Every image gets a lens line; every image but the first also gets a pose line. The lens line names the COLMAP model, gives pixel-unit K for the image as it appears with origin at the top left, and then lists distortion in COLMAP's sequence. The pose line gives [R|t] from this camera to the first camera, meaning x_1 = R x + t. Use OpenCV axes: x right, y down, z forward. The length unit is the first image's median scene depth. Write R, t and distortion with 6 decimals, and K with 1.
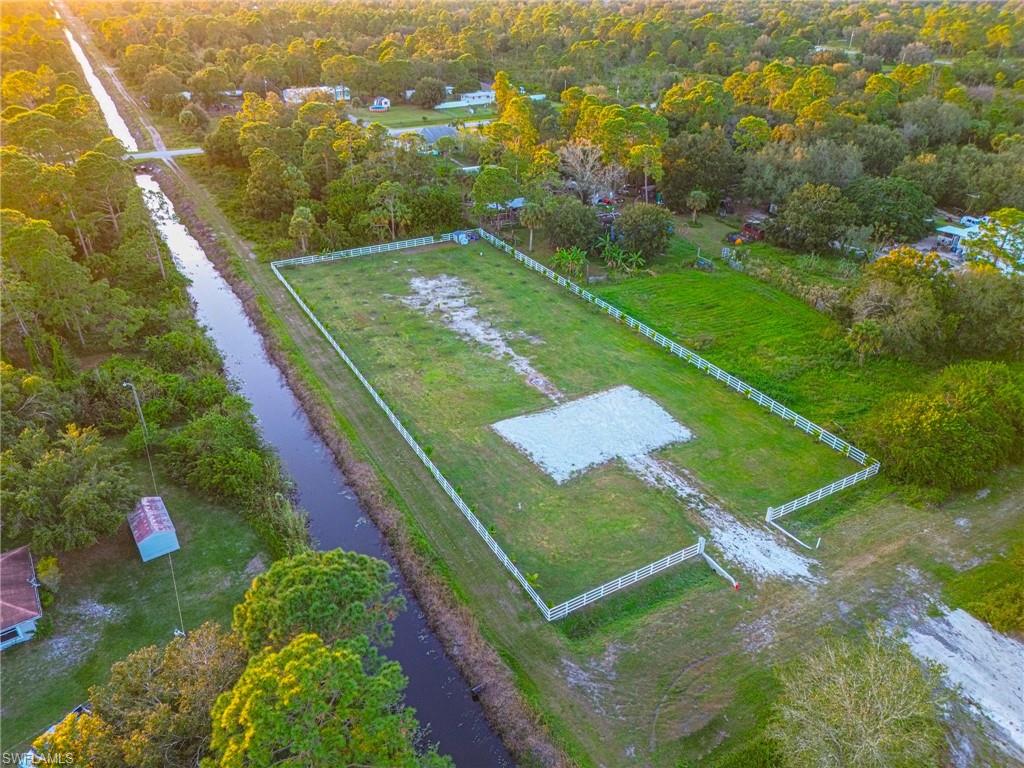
lens RADIAL K [[734.0, 0, 507.5], [0, 734.0, 376.4], [0, 0, 1]] dist [0.087439, -0.092646]
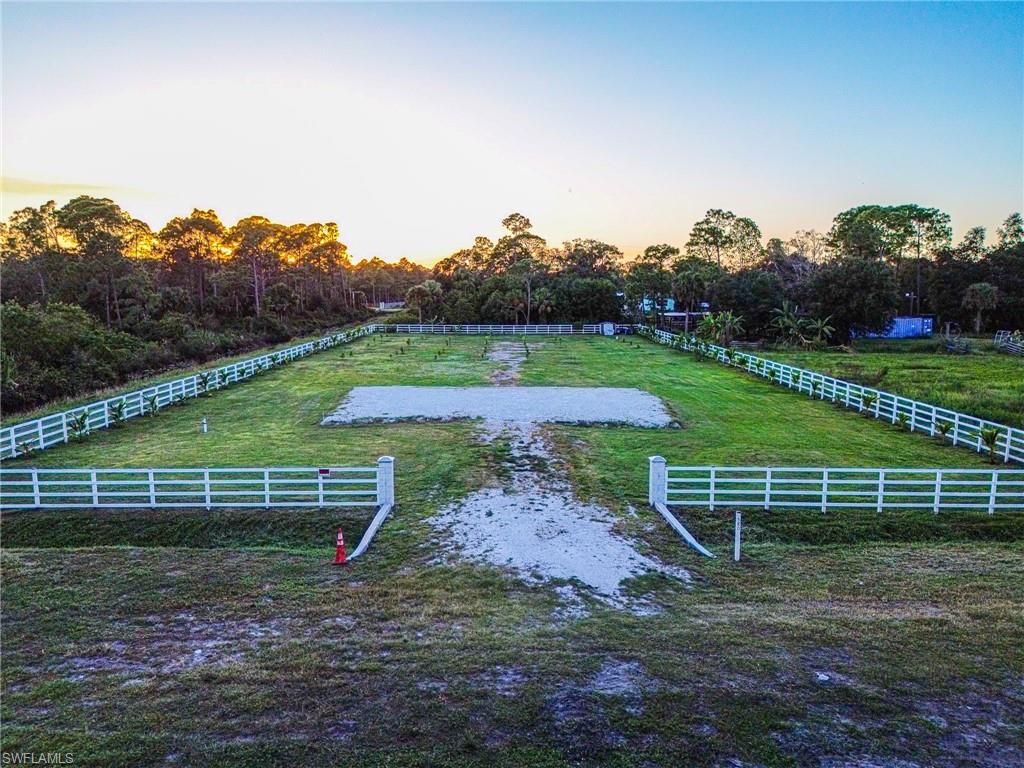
lens RADIAL K [[734.0, 0, 507.5], [0, 734.0, 376.4], [0, 0, 1]] dist [0.087439, -0.092646]
pose [[0.870948, 0.054543, -0.488338, 0.311663], [-0.237937, 0.916349, -0.322010, 0.182875], [0.429925, 0.396648, 0.811070, 0.468202]]
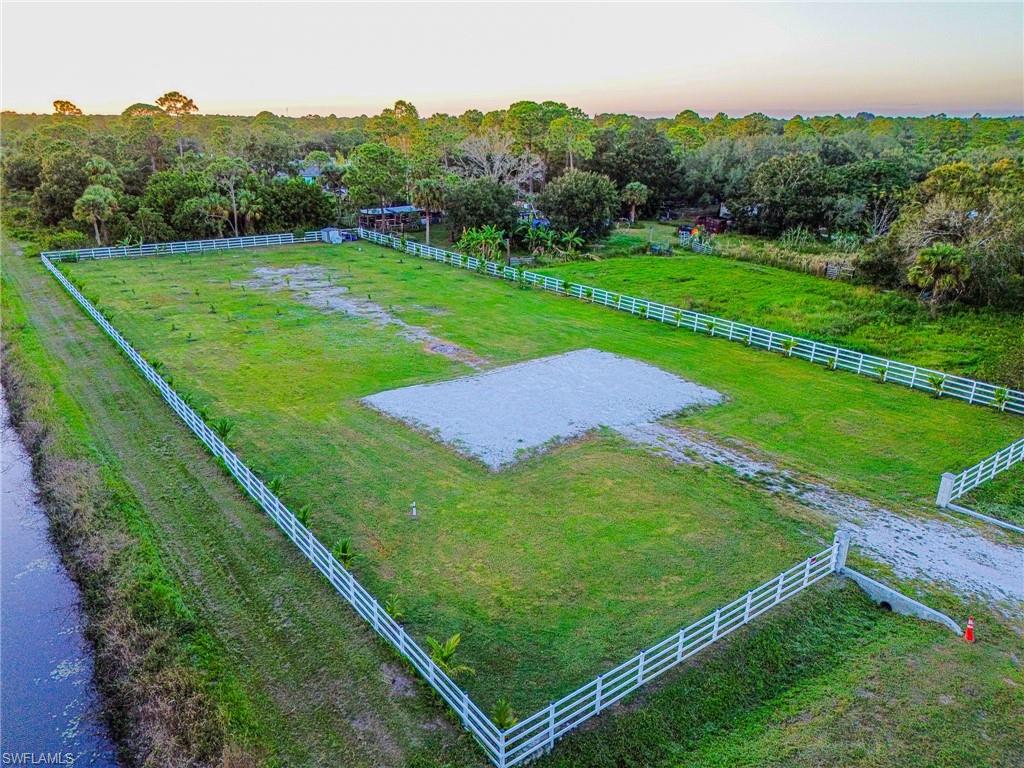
lens RADIAL K [[742.9, 0, 493.8], [0, 742.9, 384.0], [0, 0, 1]] dist [0.072567, -0.066739]
pose [[0.993201, -0.036489, 0.110548, 0.012457], [0.054975, 0.984064, -0.169102, 0.127523], [-0.102616, 0.174029, 0.979379, 0.376356]]
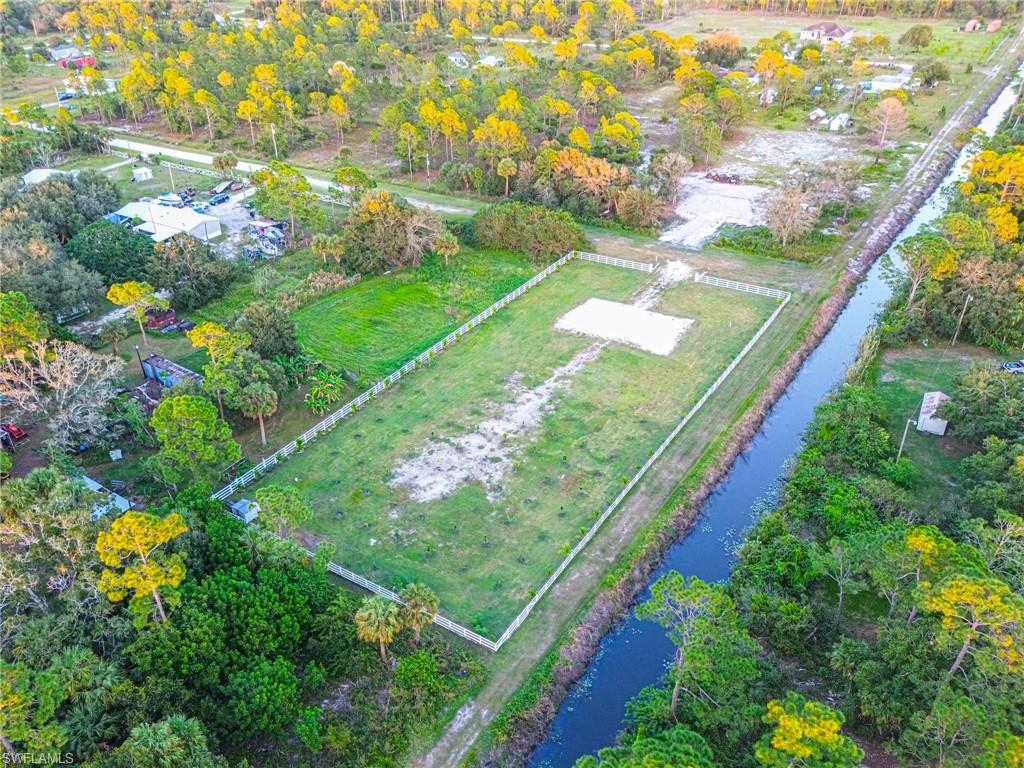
lens RADIAL K [[847.2, 0, 462.2], [0, 847.2, 384.1], [0, 0, 1]] dist [0.004794, -0.160587]
pose [[-0.426032, -0.442062, 0.789353, -0.879449], [0.485186, 0.624776, 0.611760, -0.813773], [-0.763604, 0.643612, -0.051692, 1.146604]]
